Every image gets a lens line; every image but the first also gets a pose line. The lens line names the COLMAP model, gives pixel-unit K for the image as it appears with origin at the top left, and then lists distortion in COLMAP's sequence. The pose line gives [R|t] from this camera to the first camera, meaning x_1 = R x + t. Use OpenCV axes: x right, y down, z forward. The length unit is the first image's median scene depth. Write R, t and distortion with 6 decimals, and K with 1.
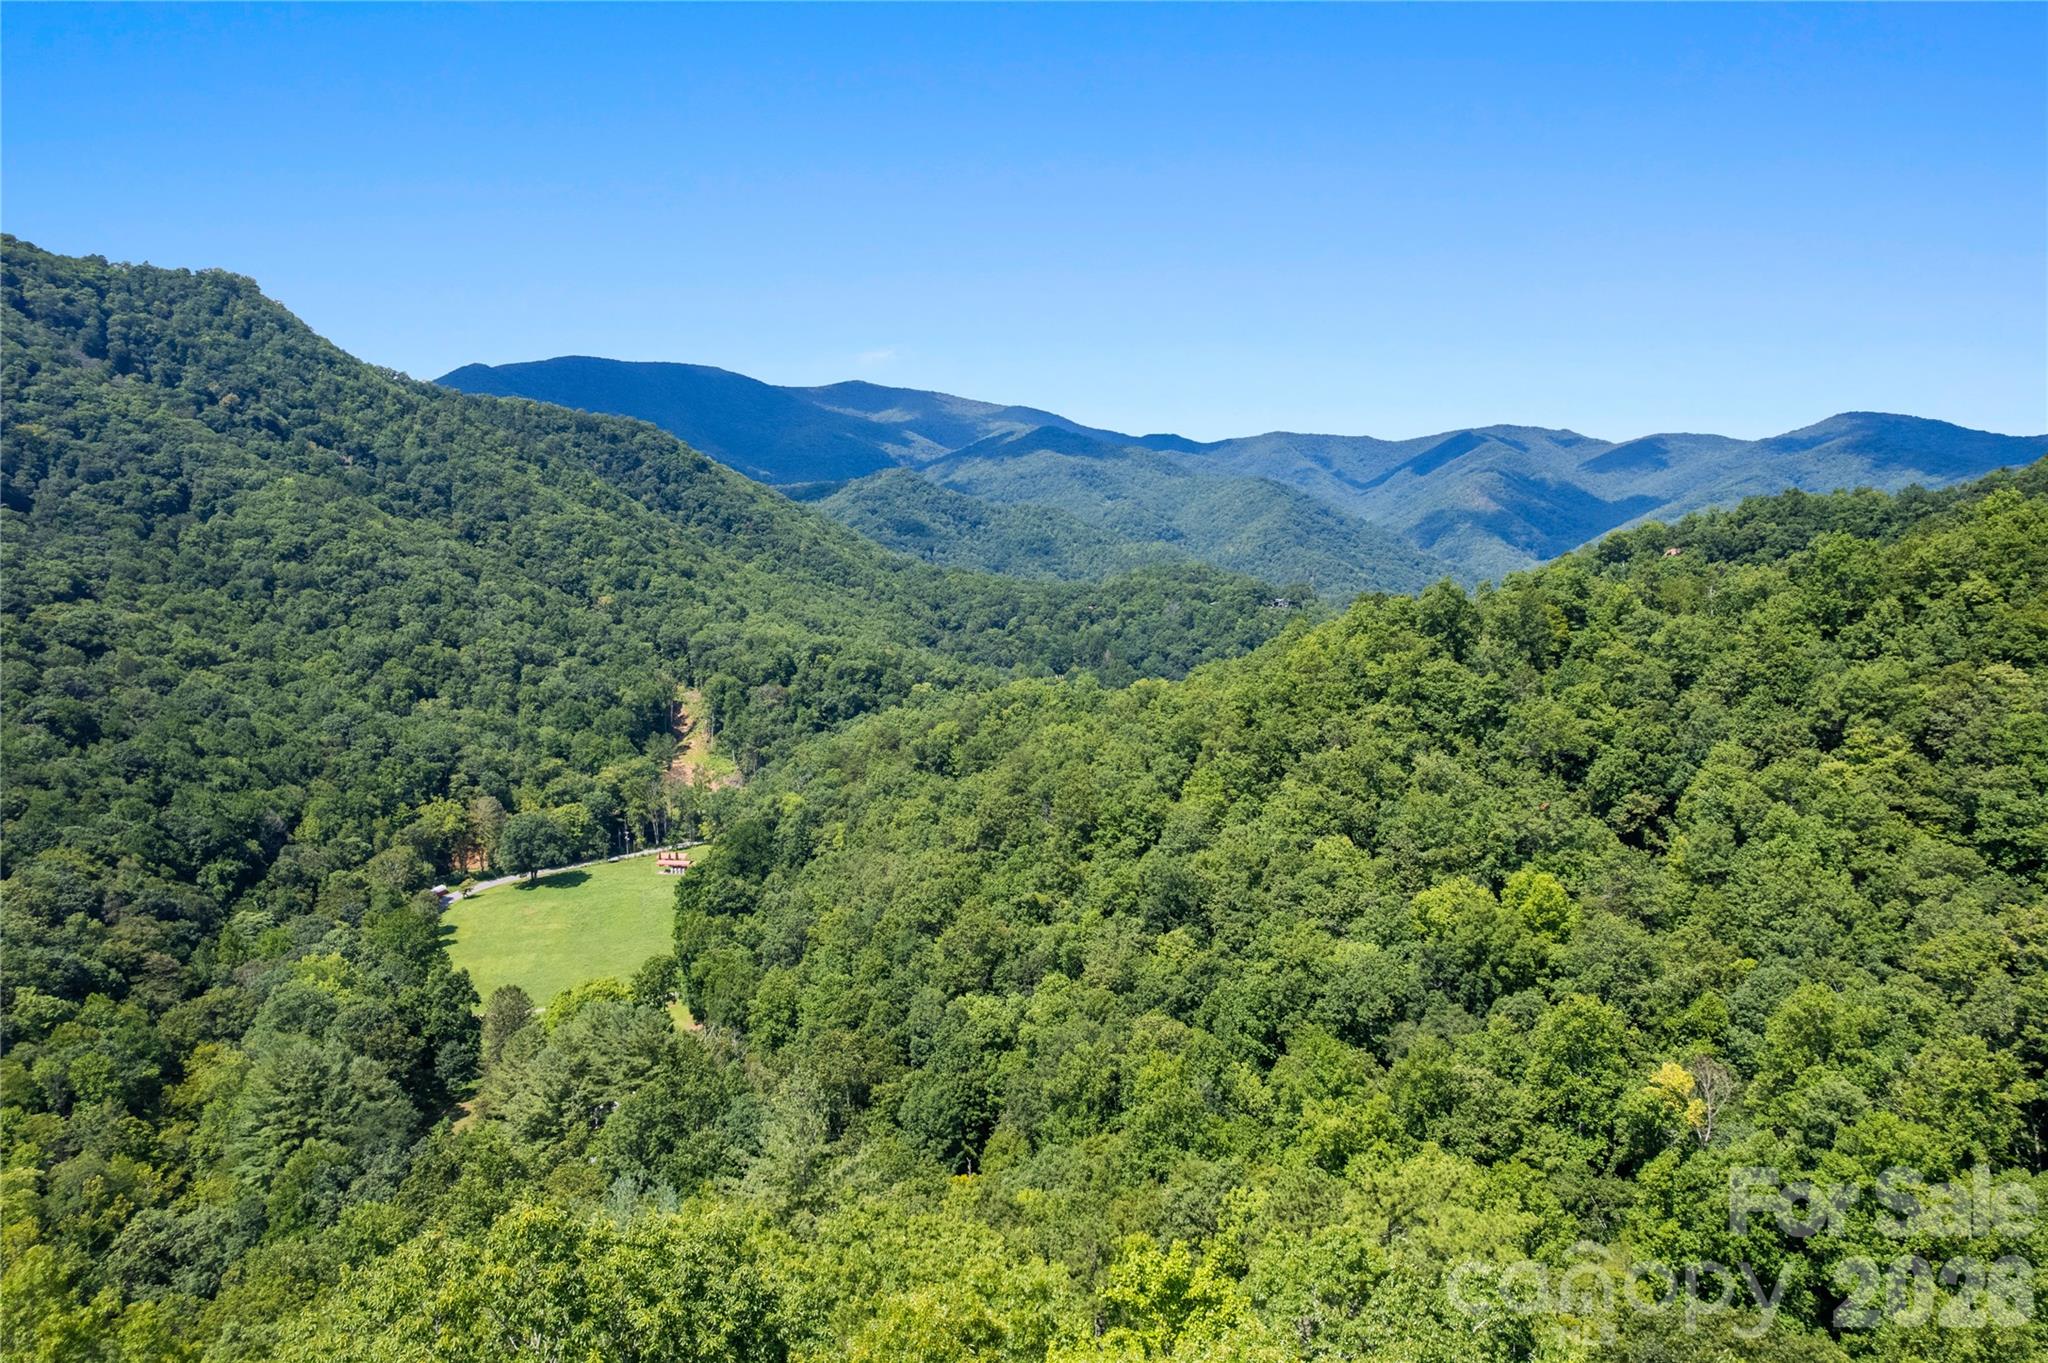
lens RADIAL K [[1308.2, 0, 1025.1], [0, 1308.2, 700.6], [0, 0, 1]] dist [-0.082525, 0.071888]
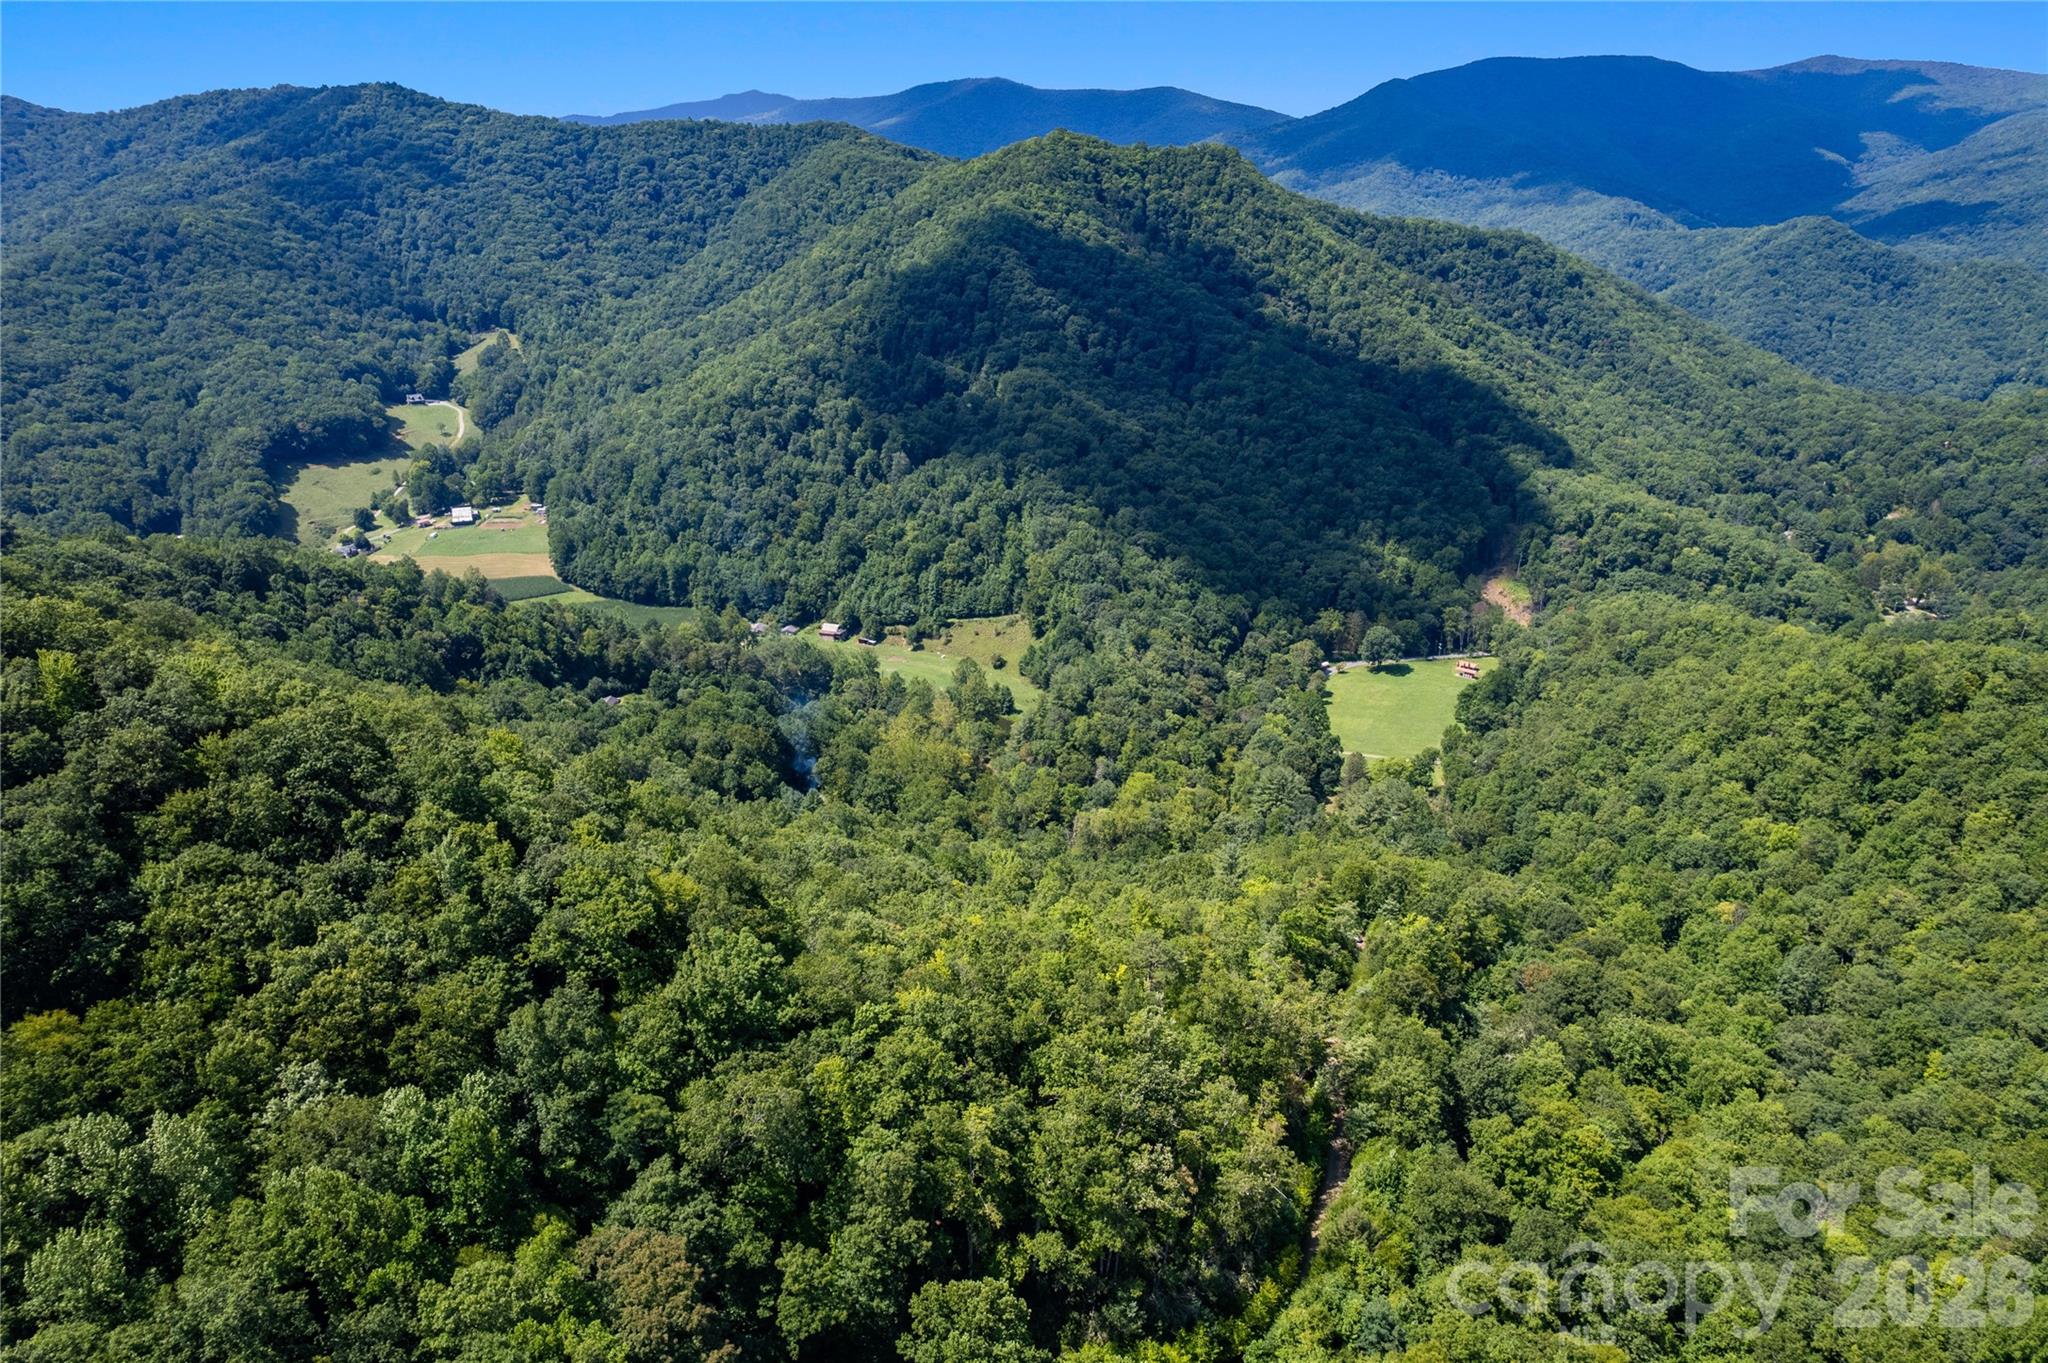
lens RADIAL K [[1308.2, 0, 1025.1], [0, 1308.2, 700.6], [0, 0, 1]] dist [-0.082525, 0.071888]
pose [[0.796456, 0.205377, -0.568751, 0.185474], [-0.066340, 0.964556, 0.255402, -0.185615], [0.601046, -0.165686, 0.781851, -0.501279]]
